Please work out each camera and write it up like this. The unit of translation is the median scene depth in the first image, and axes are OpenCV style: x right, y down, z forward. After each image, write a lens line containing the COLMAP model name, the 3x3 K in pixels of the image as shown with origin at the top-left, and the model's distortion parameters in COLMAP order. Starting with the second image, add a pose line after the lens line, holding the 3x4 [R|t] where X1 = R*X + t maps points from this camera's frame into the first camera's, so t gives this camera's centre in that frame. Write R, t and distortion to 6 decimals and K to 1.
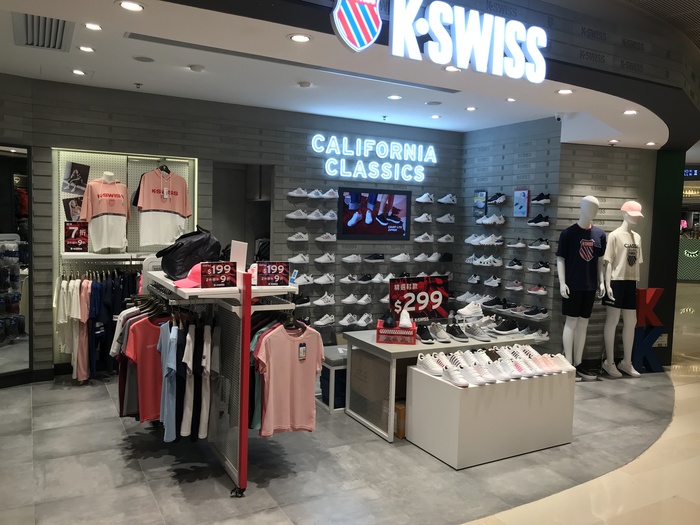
lens RADIAL K [[576.6, 0, 350.0], [0, 576.6, 262.5], [0, 0, 1]] dist [0.000782, -0.004434]
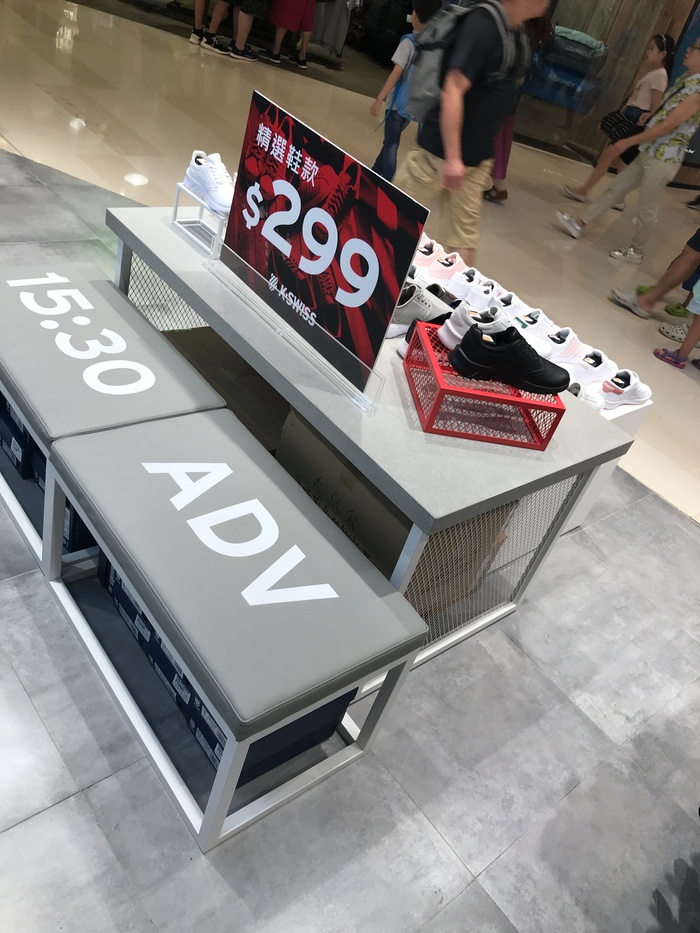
lens RADIAL K [[768.5, 0, 350.0], [0, 768.5, 466.5], [0, 0, 1]] dist [0.000782, -0.004434]
pose [[-0.176017, -0.658382, 0.731813, -0.201606], [-0.186776, 0.752252, 0.631847, -0.076643], [-0.966505, -0.025469, -0.255379, 1.022025]]
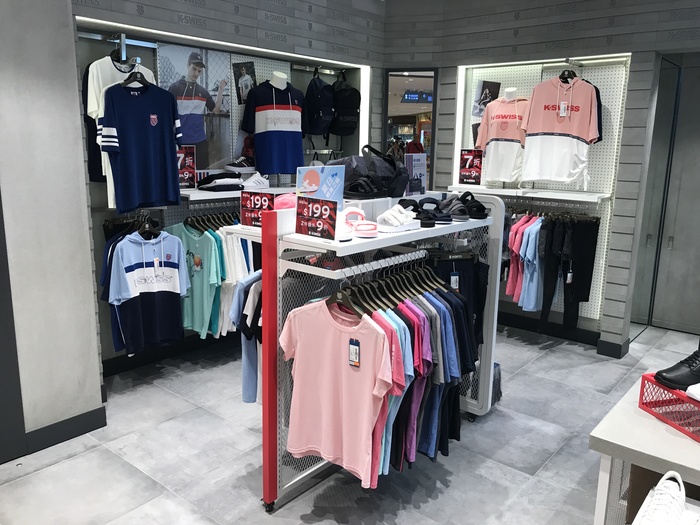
lens RADIAL K [[576.6, 0, 350.0], [0, 576.6, 262.5], [0, 0, 1]] dist [0.000782, -0.004434]
pose [[0.361610, 0.168689, -0.916942, 0.307405], [-0.077687, 0.985527, 0.150670, -0.019827], [0.929087, 0.016751, 0.369481, 0.525435]]
